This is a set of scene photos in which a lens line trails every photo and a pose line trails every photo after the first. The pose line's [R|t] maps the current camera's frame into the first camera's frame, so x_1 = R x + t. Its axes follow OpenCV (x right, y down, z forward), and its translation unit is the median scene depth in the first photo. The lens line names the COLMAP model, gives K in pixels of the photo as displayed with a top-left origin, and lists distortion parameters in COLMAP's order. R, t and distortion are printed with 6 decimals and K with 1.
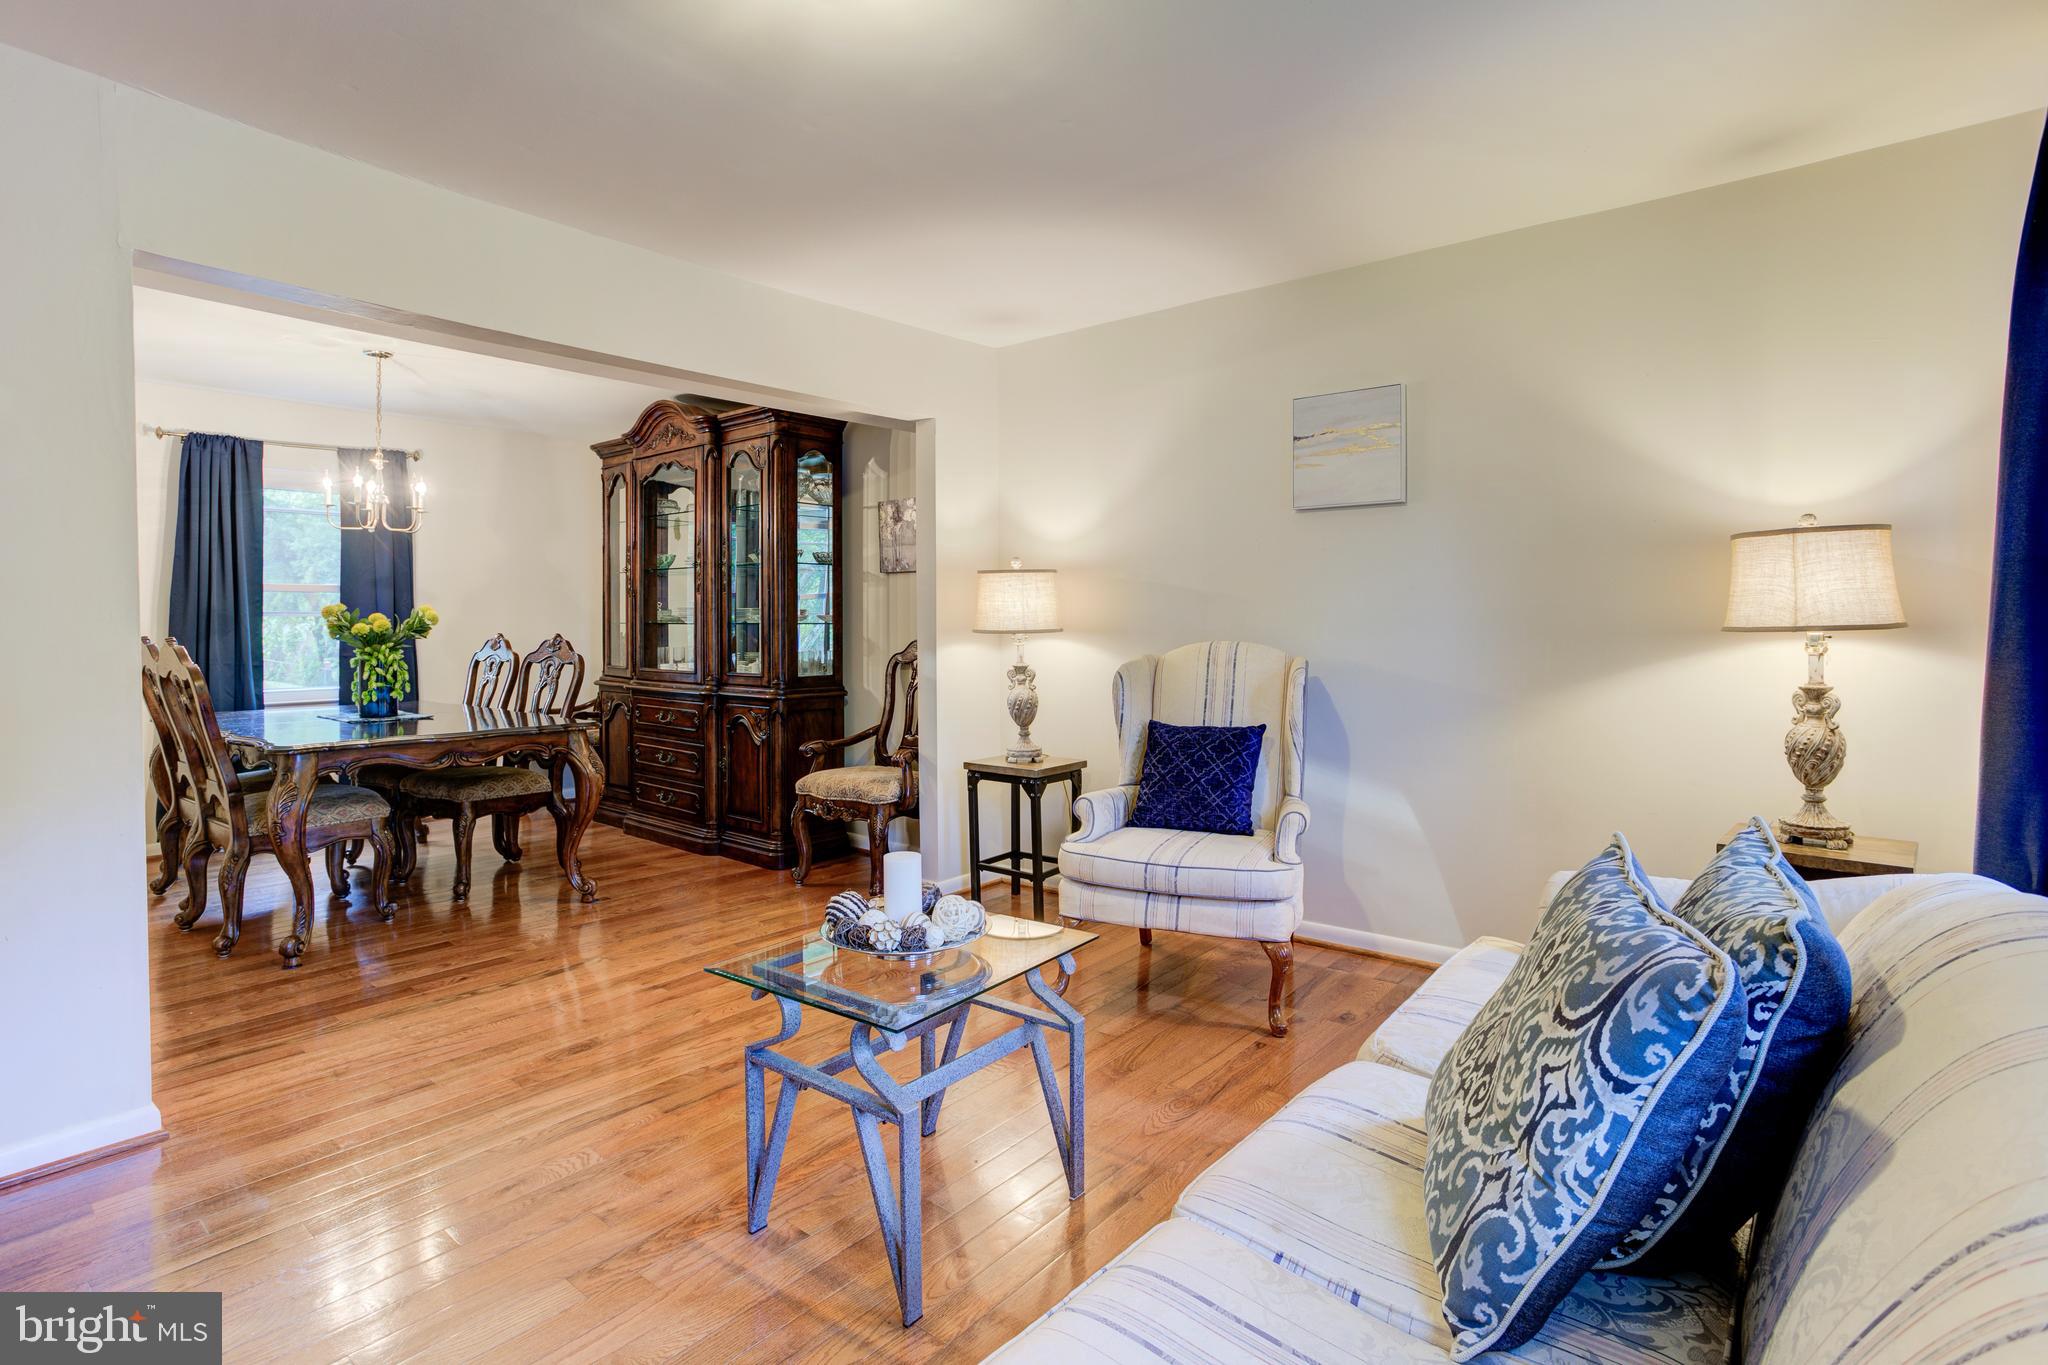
lens RADIAL K [[974.4, 0, 1019.9], [0, 974.4, 670.7], [0, 0, 1]] dist [-0.052409, 0.021443]
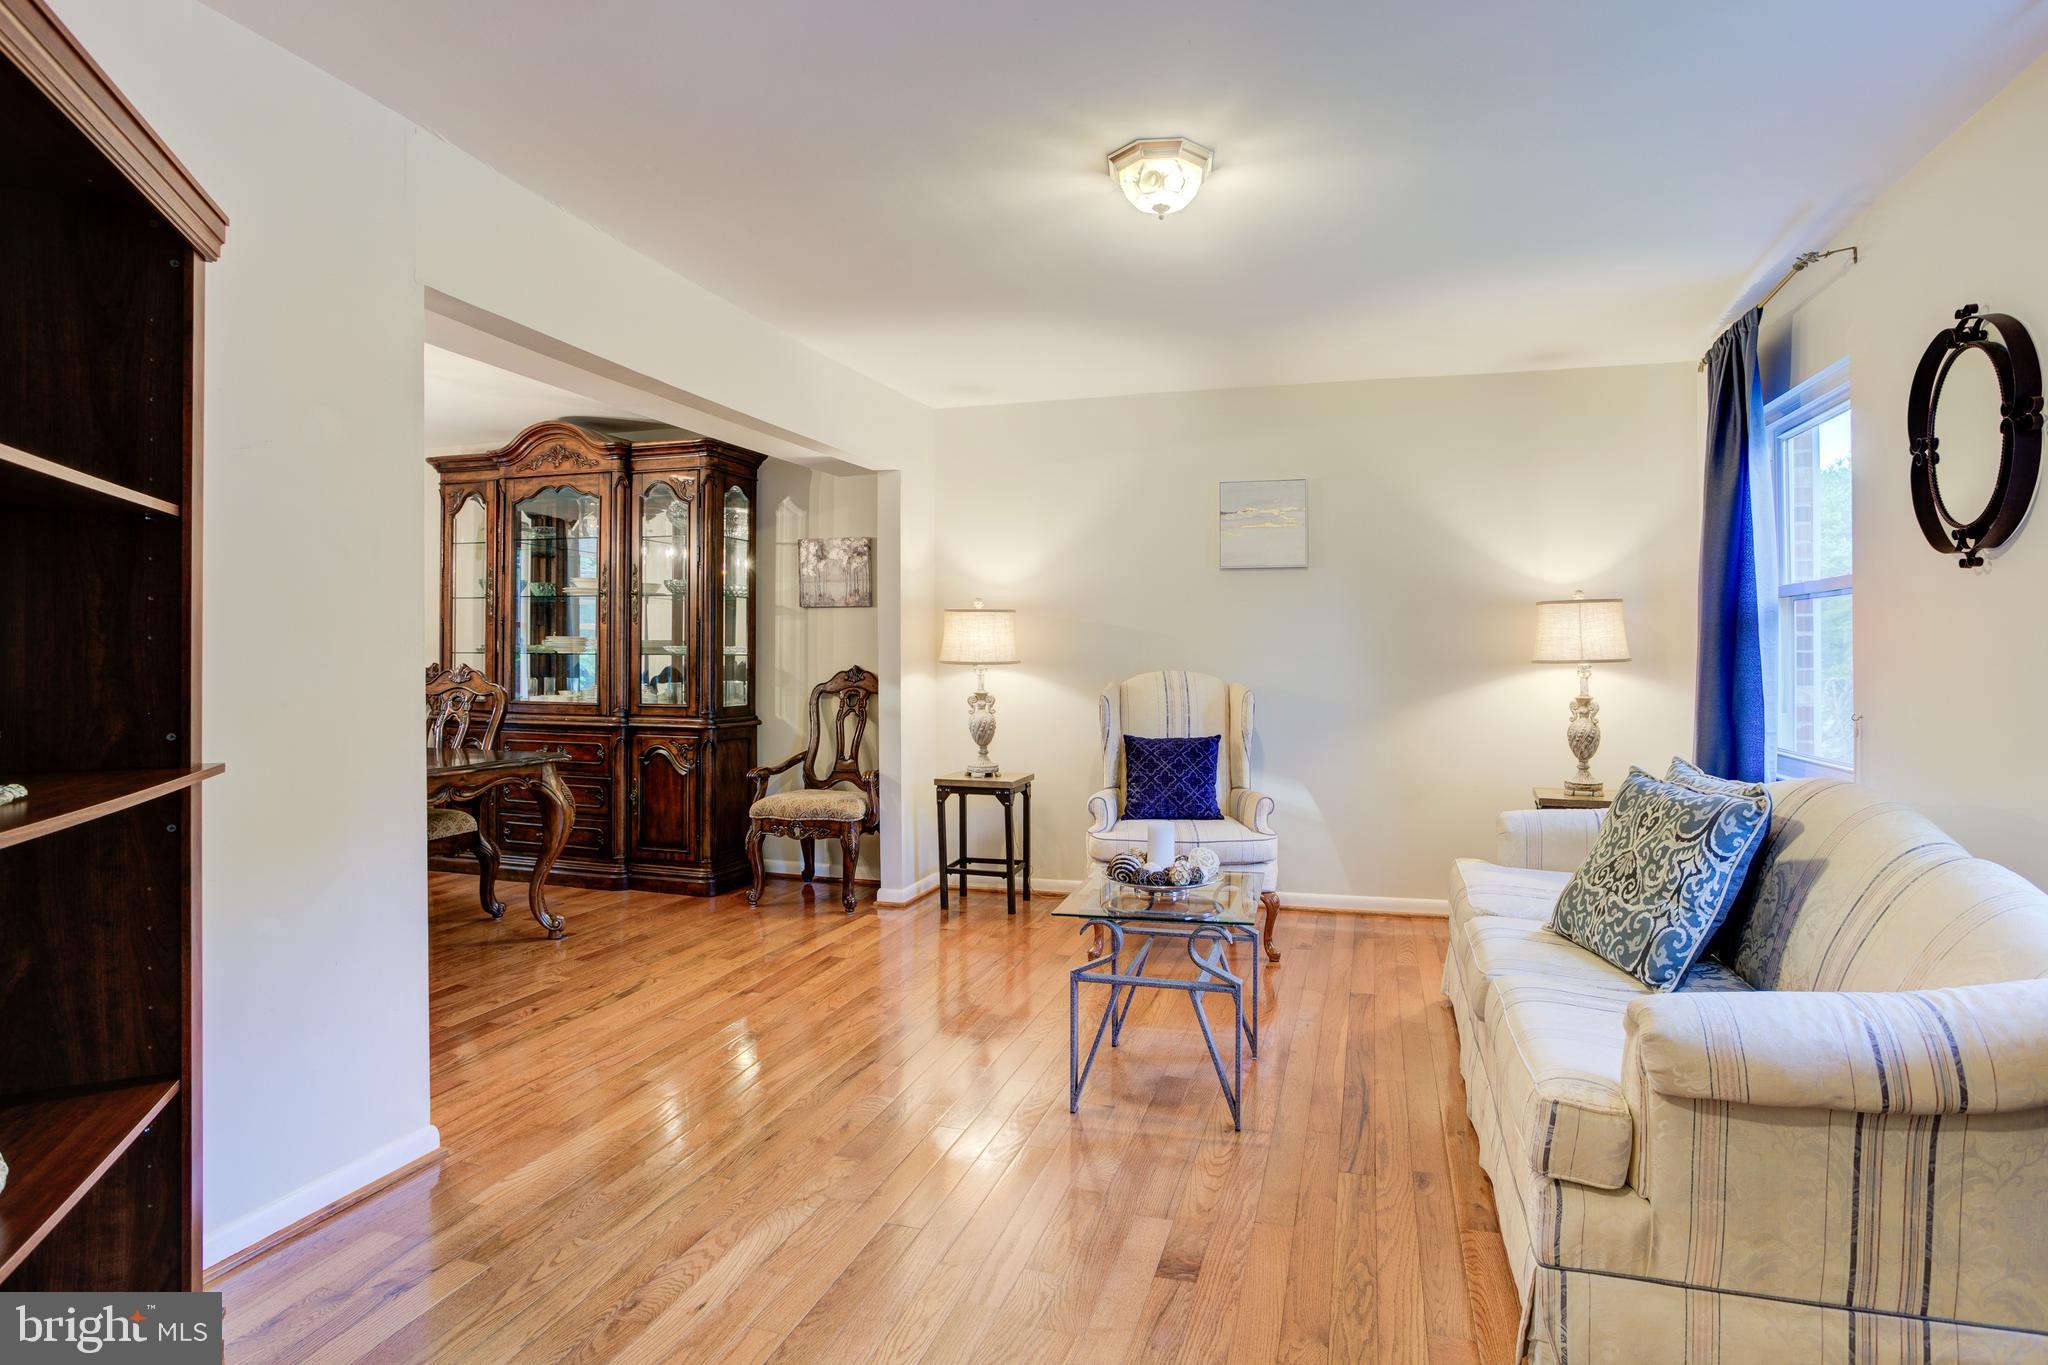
lens RADIAL K [[1036.7, 0, 1013.6], [0, 1036.7, 697.3], [0, 0, 1]] dist [-0.053647, 0.028309]
pose [[0.927006, -0.009209, 0.374933, -0.477427], [0.012715, 0.999895, -0.006880, 0.010366], [-0.374830, 0.011145, 0.927026, -0.162681]]
